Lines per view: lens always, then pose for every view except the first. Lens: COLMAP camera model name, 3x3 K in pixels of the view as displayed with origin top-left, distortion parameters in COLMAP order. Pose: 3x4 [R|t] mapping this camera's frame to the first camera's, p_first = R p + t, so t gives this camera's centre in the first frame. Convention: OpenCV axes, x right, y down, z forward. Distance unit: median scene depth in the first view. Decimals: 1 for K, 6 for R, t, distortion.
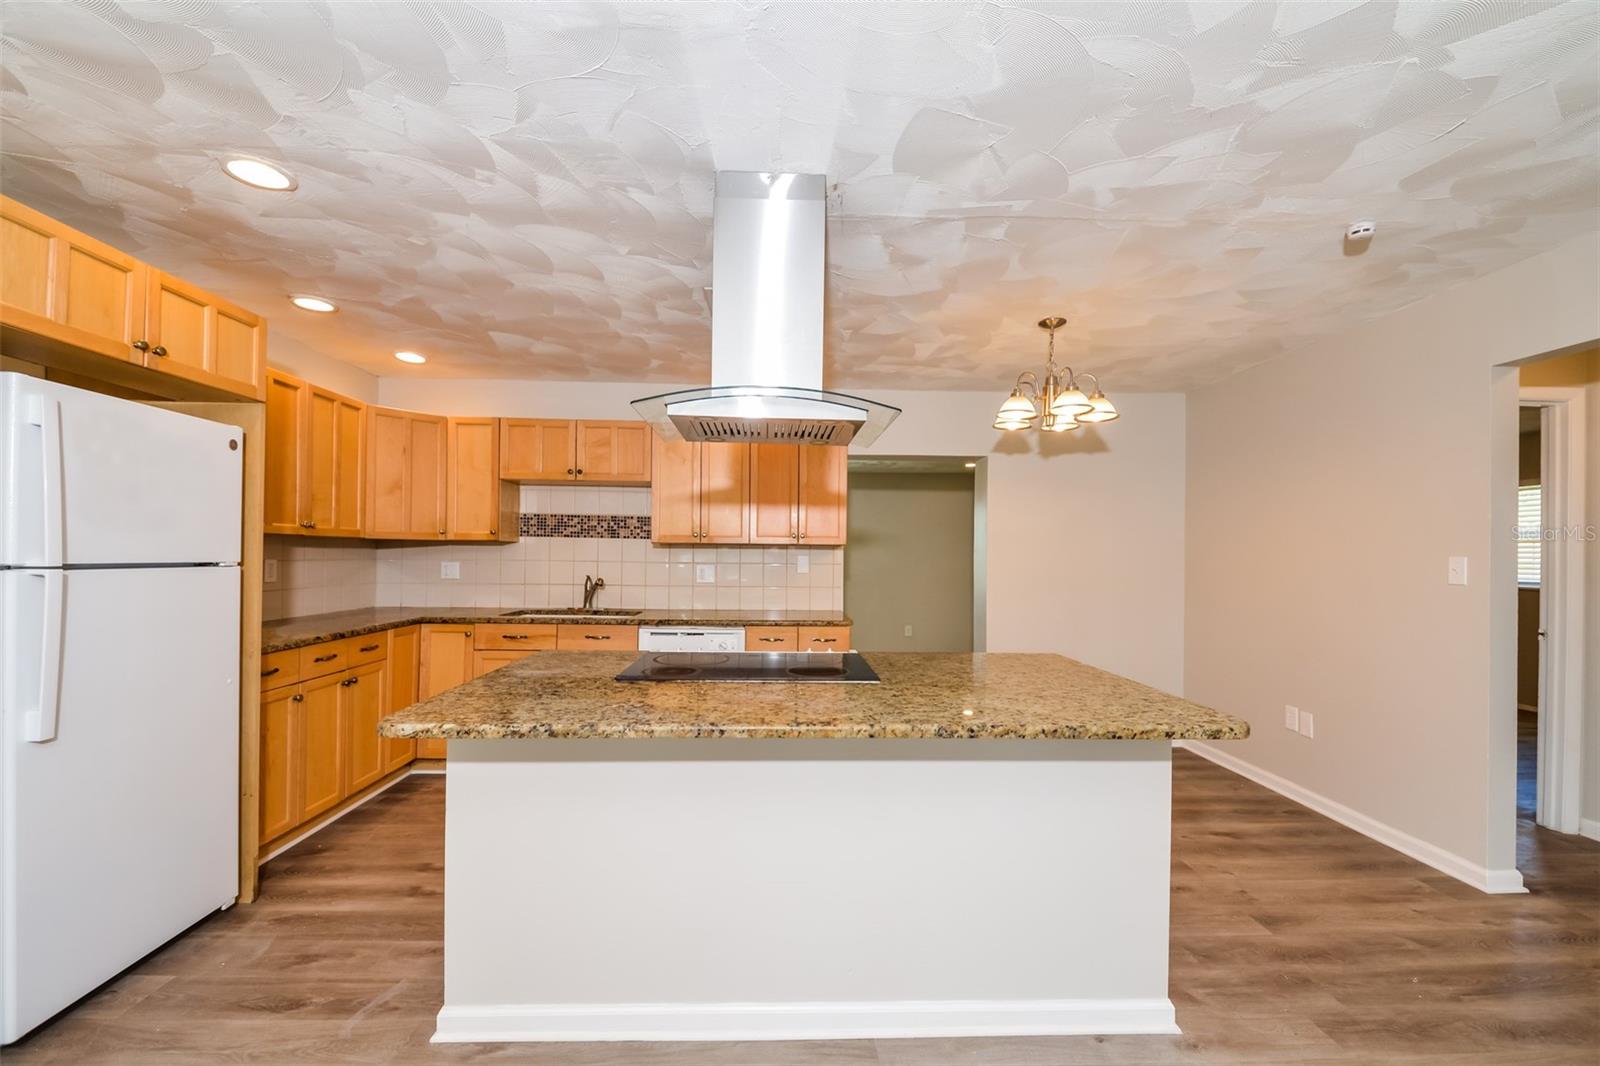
lens RADIAL K [[643.5, 0, 798.6], [0, 643.5, 554.8], [0, 0, 1]] dist [0.016023, -0.000637]
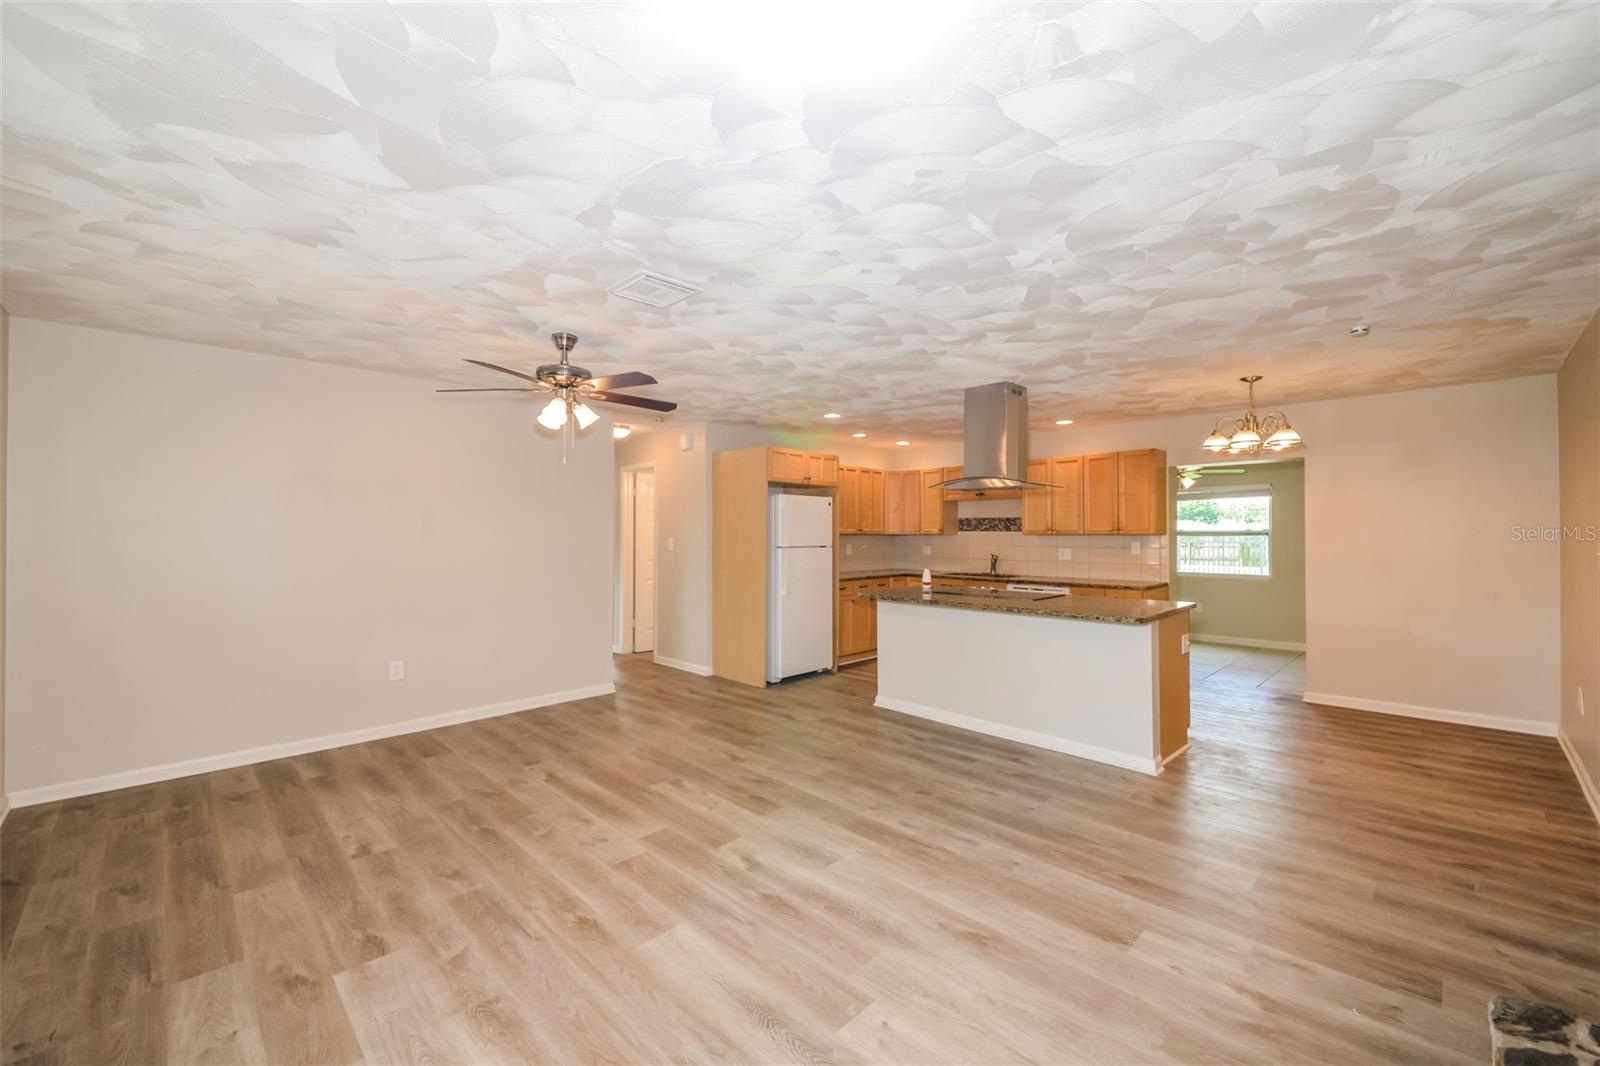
lens RADIAL K [[635.3, 0, 792.8], [0, 635.3, 530.7], [0, 0, 1]] dist [0.027018, -0.005100]
pose [[0.668343, -0.017210, -0.743654, 0.626158], [0.006835, 0.999832, -0.016995, -0.004496], [0.743822, 0.006276, 0.668349, -0.557720]]
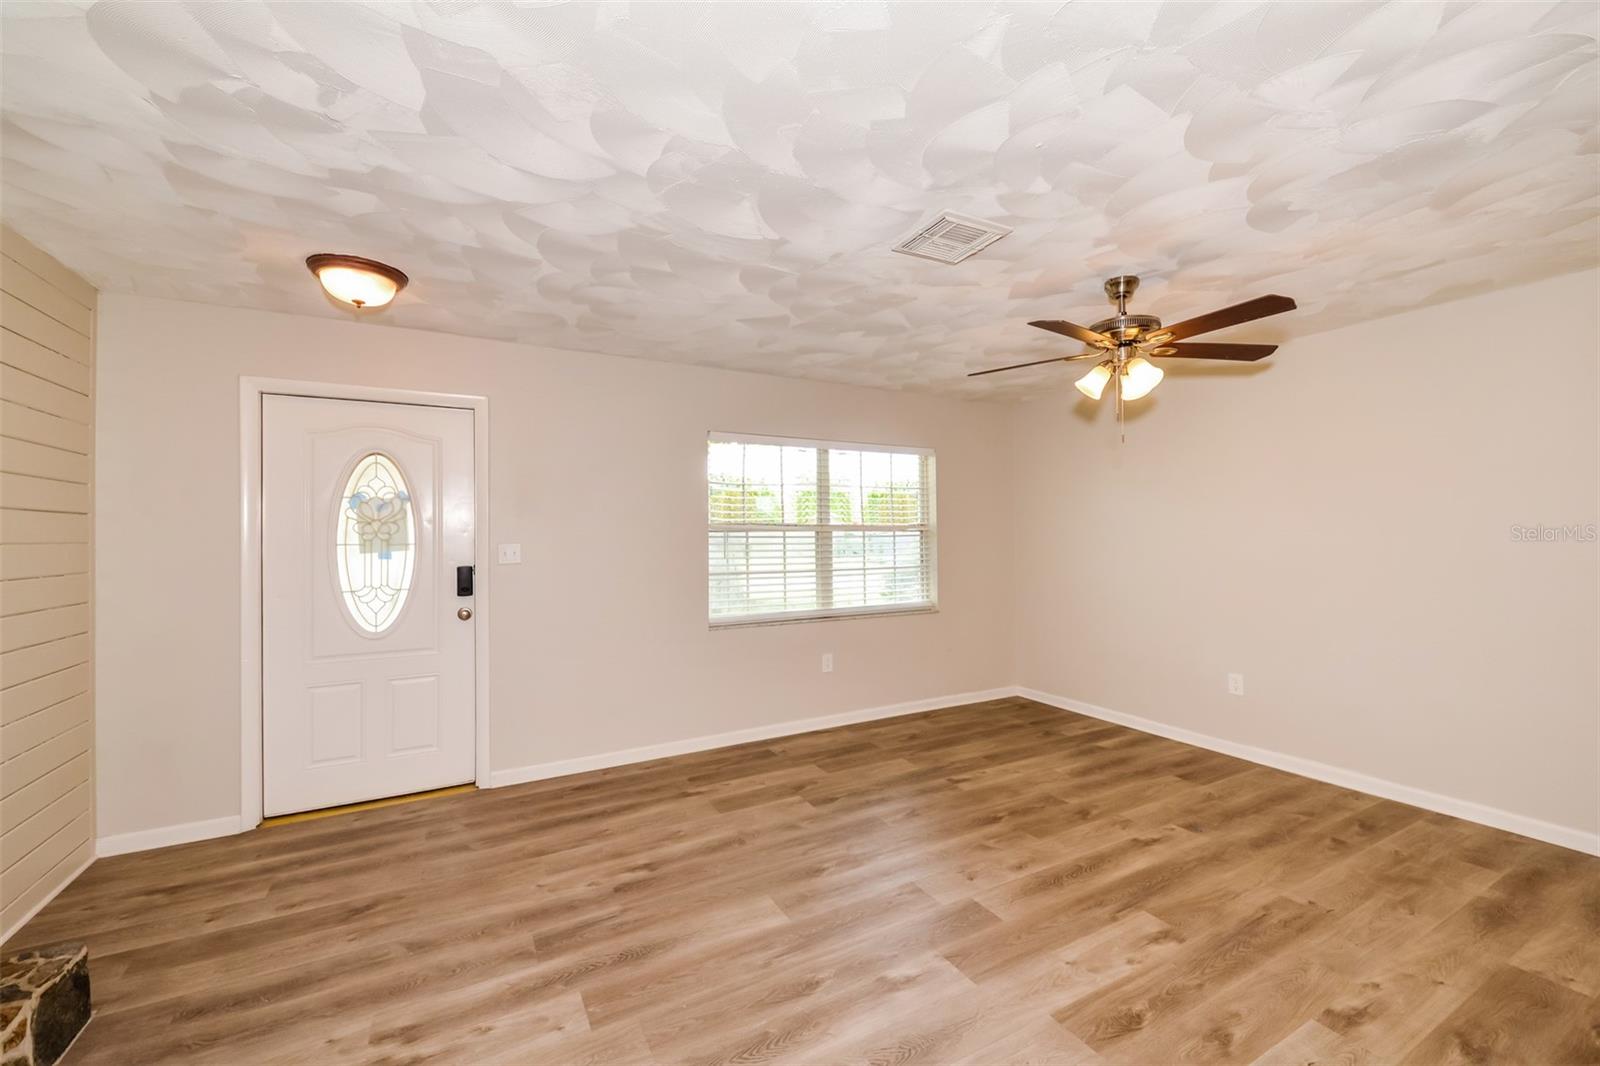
lens RADIAL K [[635.3, 0, 796.8], [0, 635.3, 536.8], [0, 0, 1]] dist [0.027018, -0.005100]
pose [[-0.893639, -0.004681, -0.448763, 0.374294], [-0.005543, 0.999984, 0.000608, -0.010608], [0.448753, 0.003031, -0.893651, 0.303124]]
